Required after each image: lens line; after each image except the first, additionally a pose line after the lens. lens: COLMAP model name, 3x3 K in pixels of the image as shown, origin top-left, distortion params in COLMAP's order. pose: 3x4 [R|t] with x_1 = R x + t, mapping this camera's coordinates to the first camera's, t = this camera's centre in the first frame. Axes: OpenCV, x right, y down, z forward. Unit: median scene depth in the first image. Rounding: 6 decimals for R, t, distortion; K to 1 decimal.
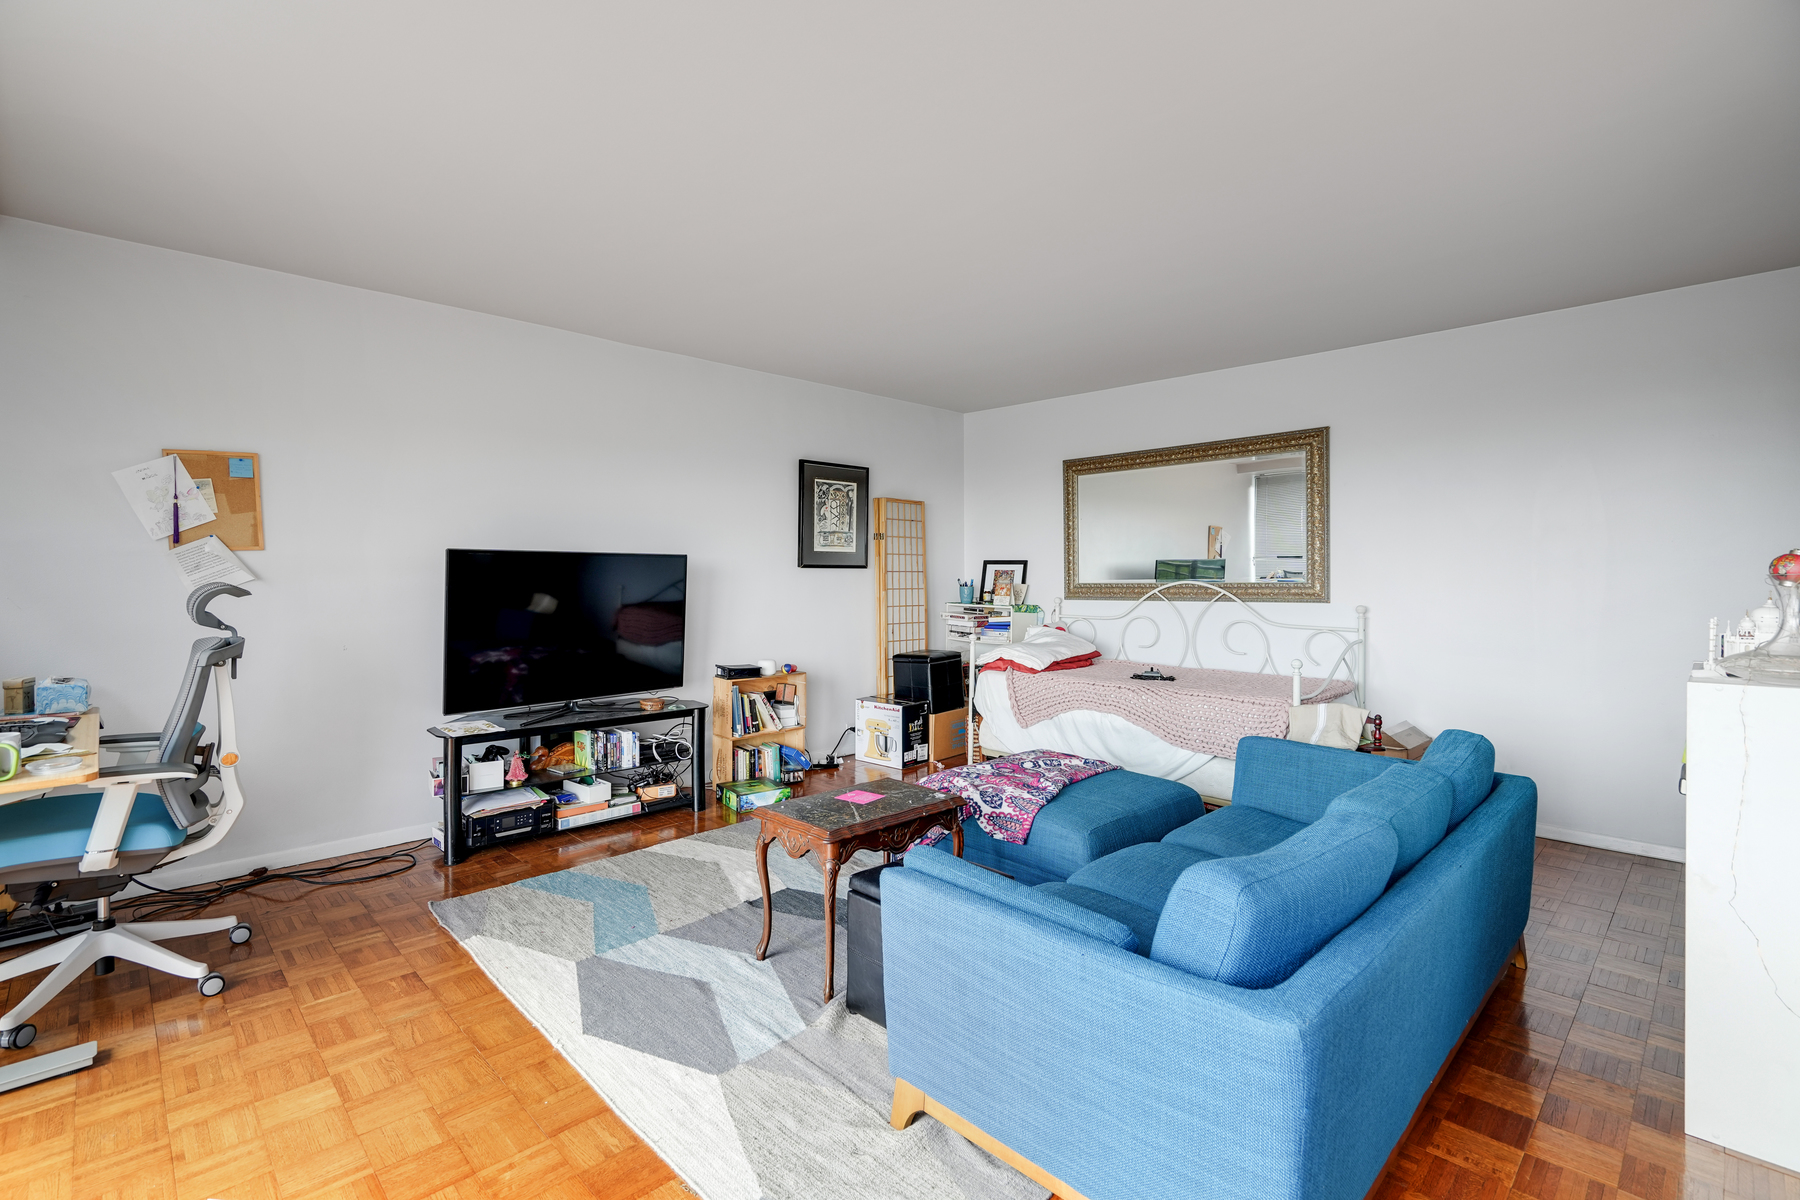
lens RADIAL K [[810.6, 0, 871.9], [0, 810.6, 596.4], [0, 0, 1]] dist [-0.003134, 0.001612]
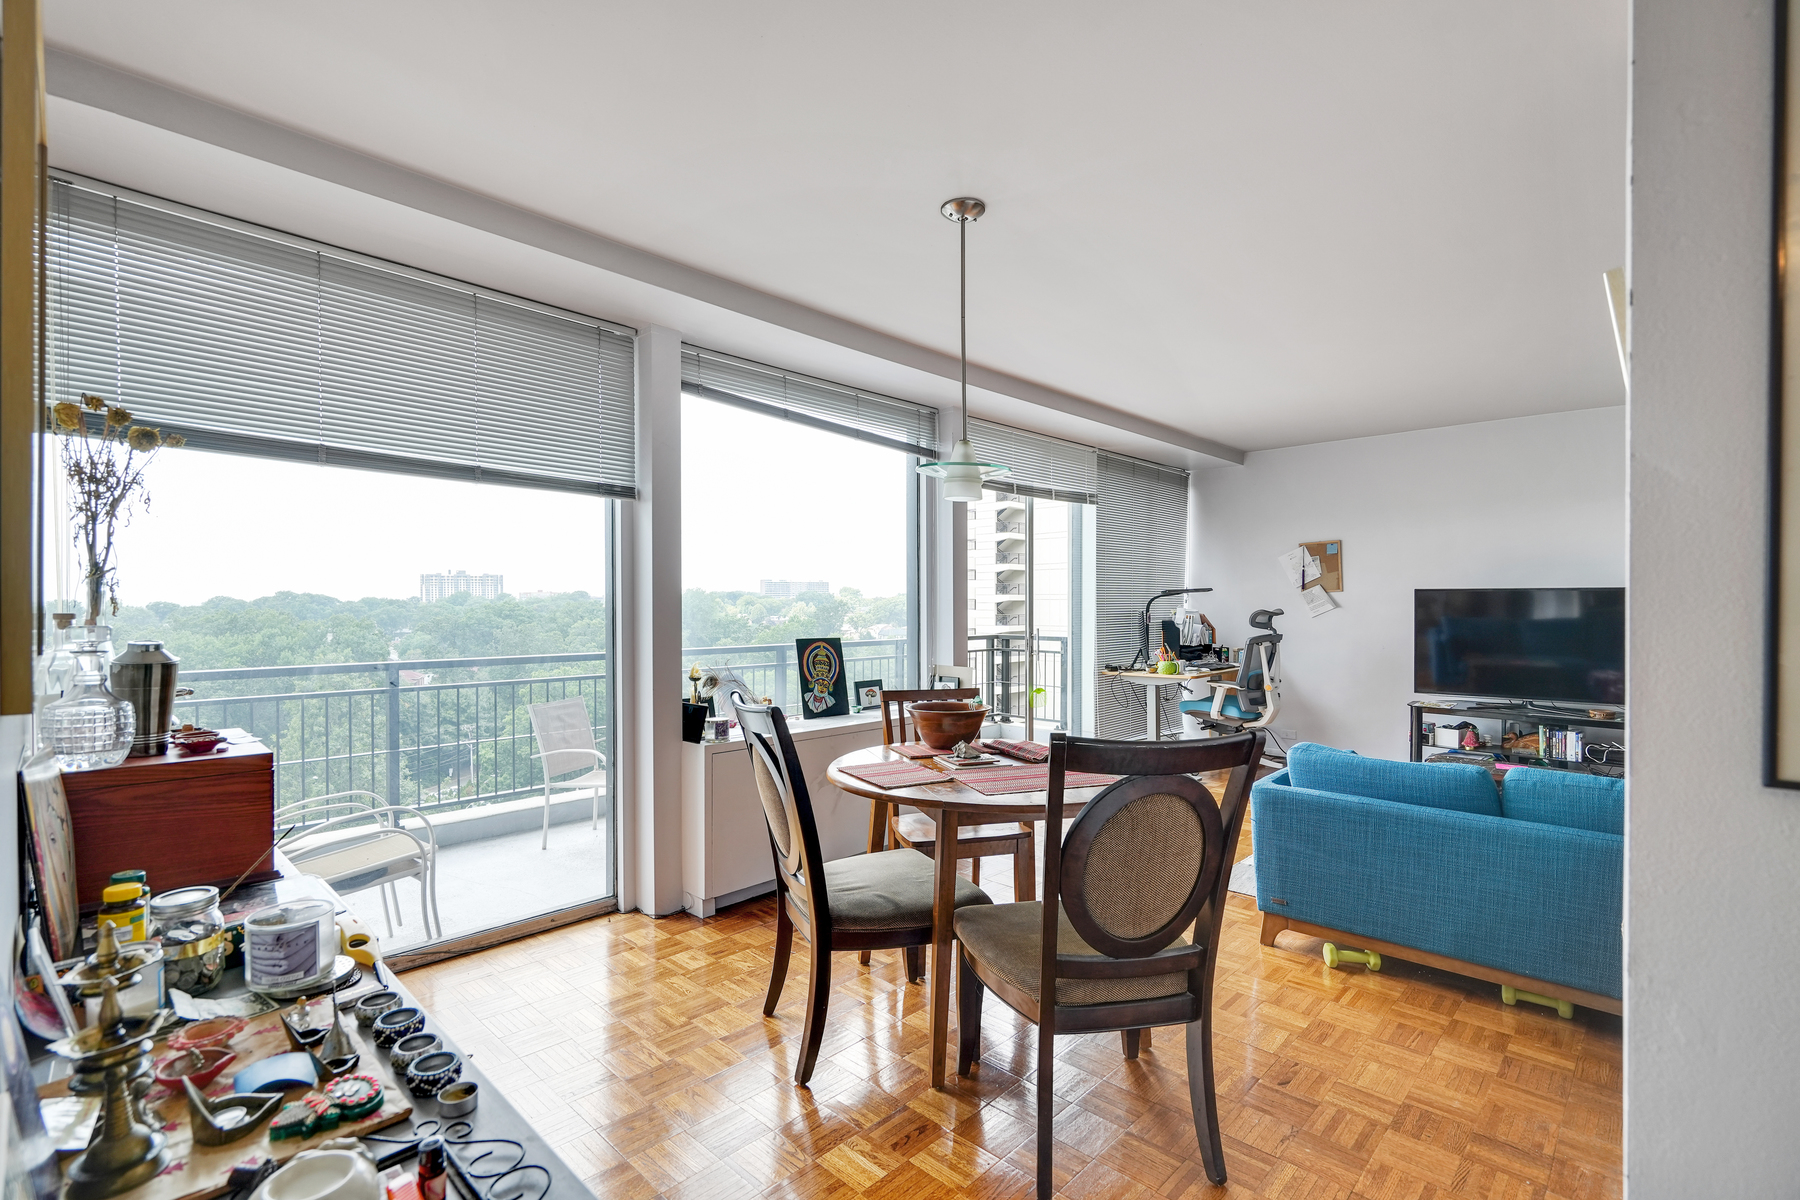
lens RADIAL K [[810.6, 0, 902.5], [0, 810.6, 611.9], [0, 0, 1]] dist [-0.003134, 0.001612]
pose [[0.066223, 0.014194, -0.997704, 0.850775], [-0.020392, 0.999709, 0.012869, -0.011463], [0.997596, 0.019492, 0.066493, -0.105469]]
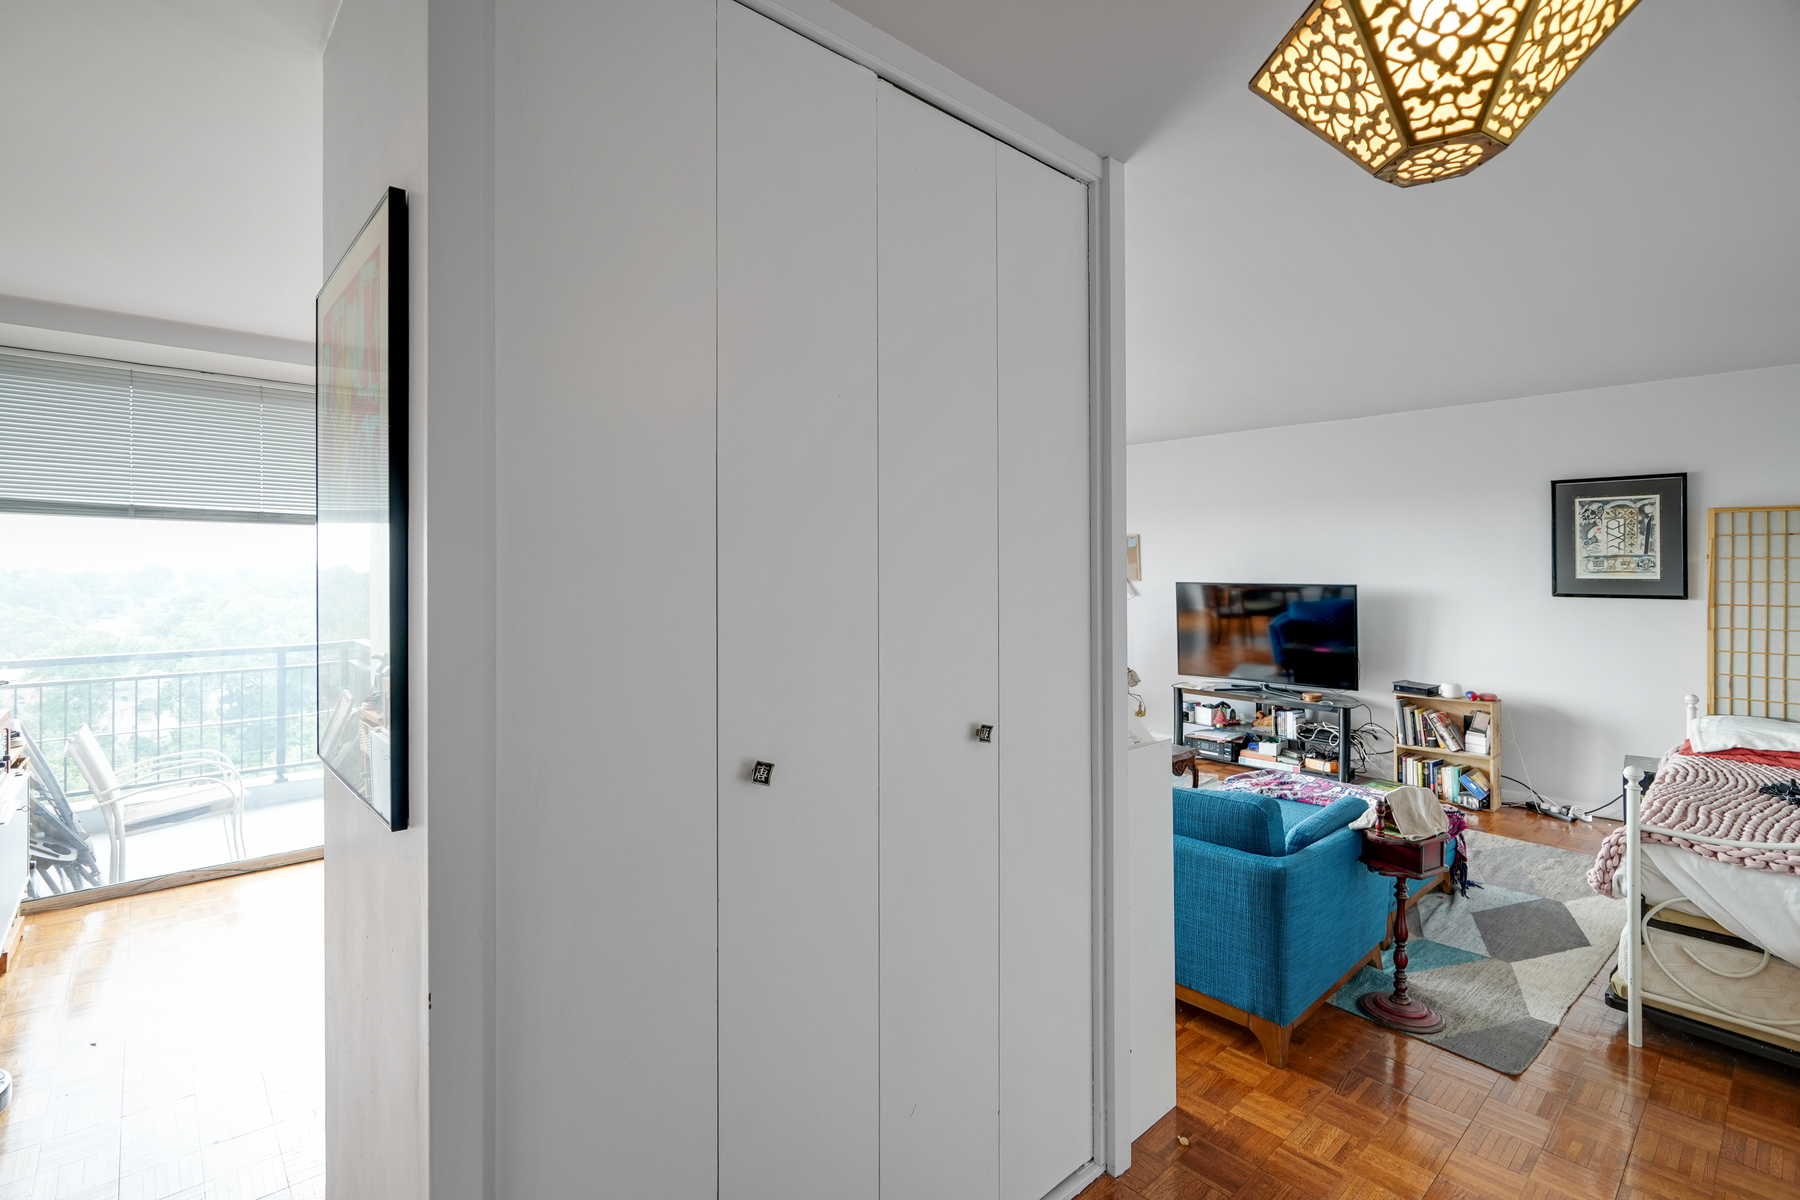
lens RADIAL K [[810.6, 0, 883.0], [0, 810.6, 558.9], [0, 0, 1]] dist [-0.003134, 0.001612]
pose [[-0.019515, -0.000485, -0.999809, 1.080078], [-0.016160, 0.999869, -0.000170, -0.083589], [0.999679, 0.016154, -0.019520, 0.317927]]
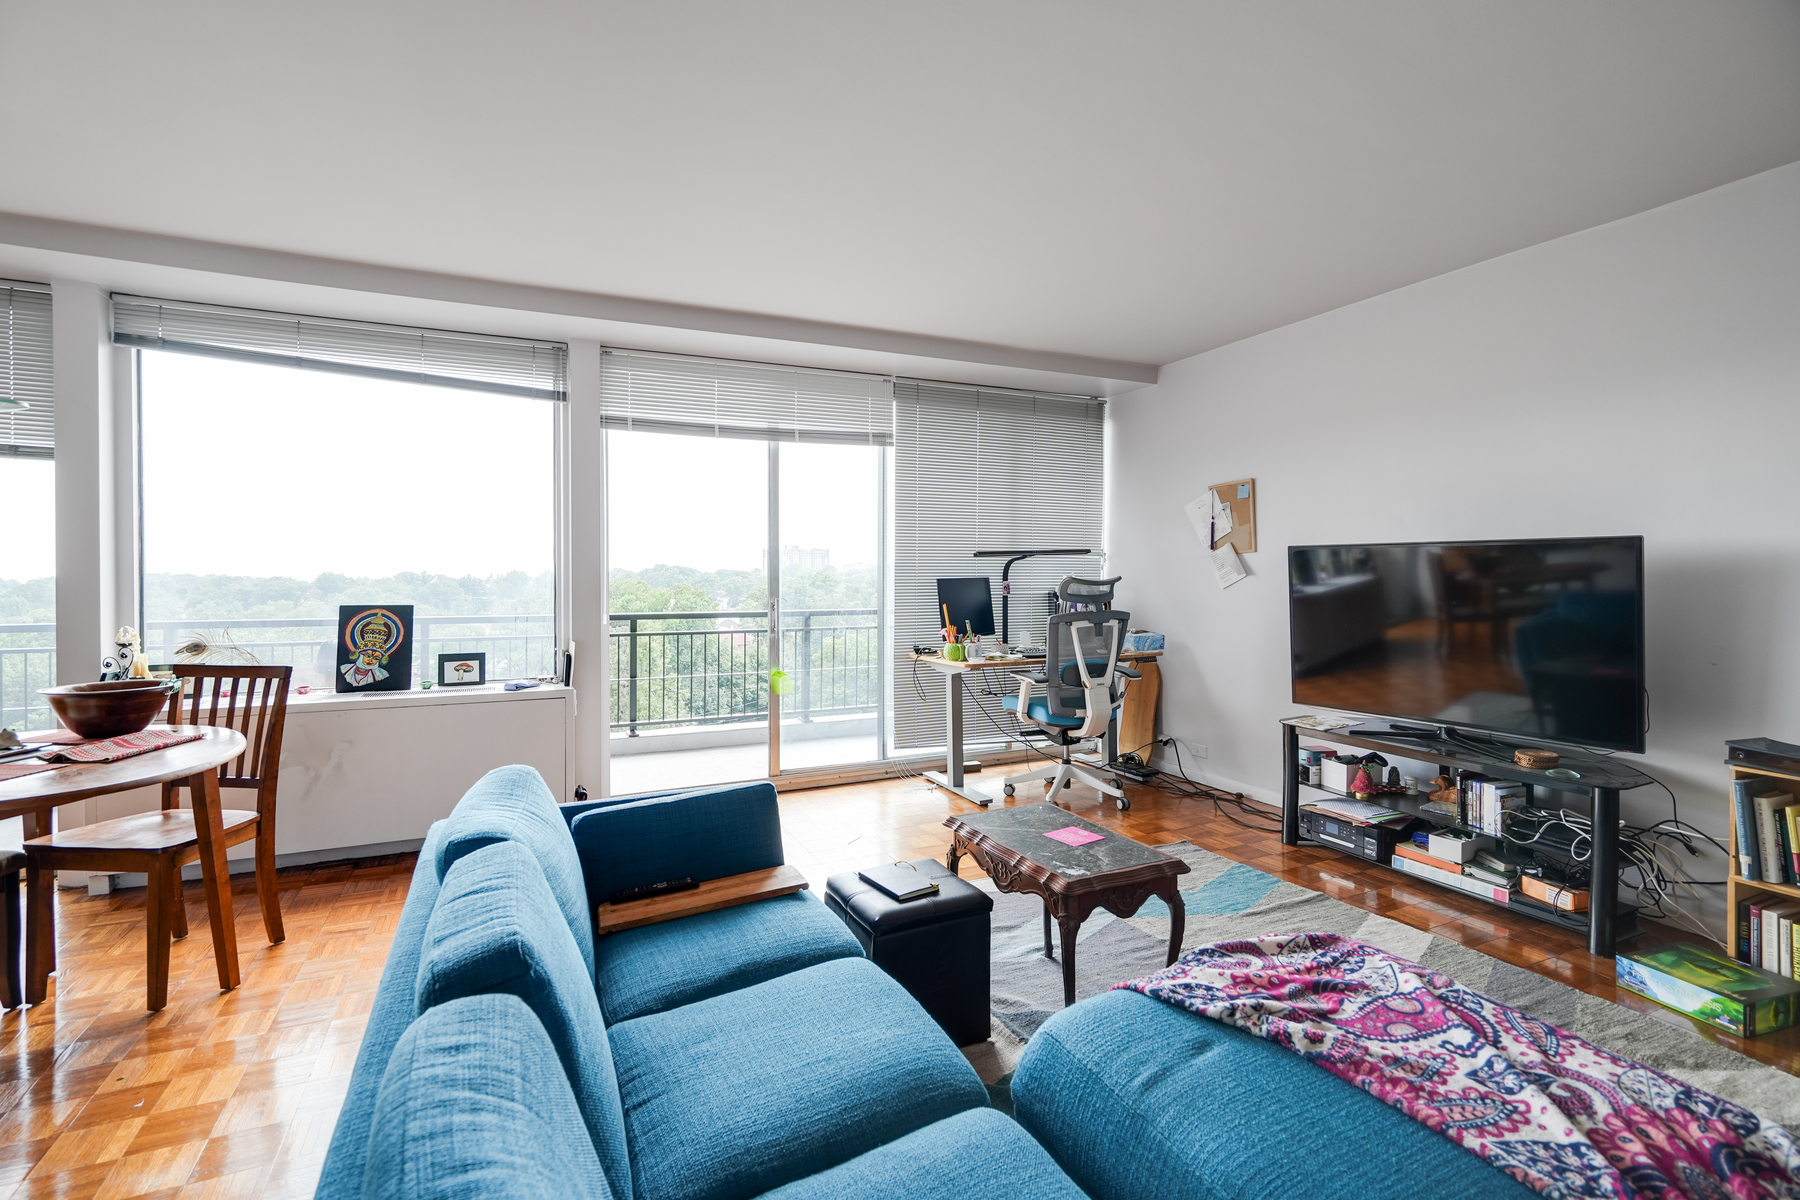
lens RADIAL K [[810.6, 0, 891.2], [0, 810.6, 584.9], [0, 0, 1]] dist [-0.003134, 0.001612]
pose [[-0.301834, 0.015797, -0.953230, 0.540845], [-0.018932, 0.999566, 0.022560, -0.018455], [0.953173, 0.024856, -0.301404, 0.687121]]
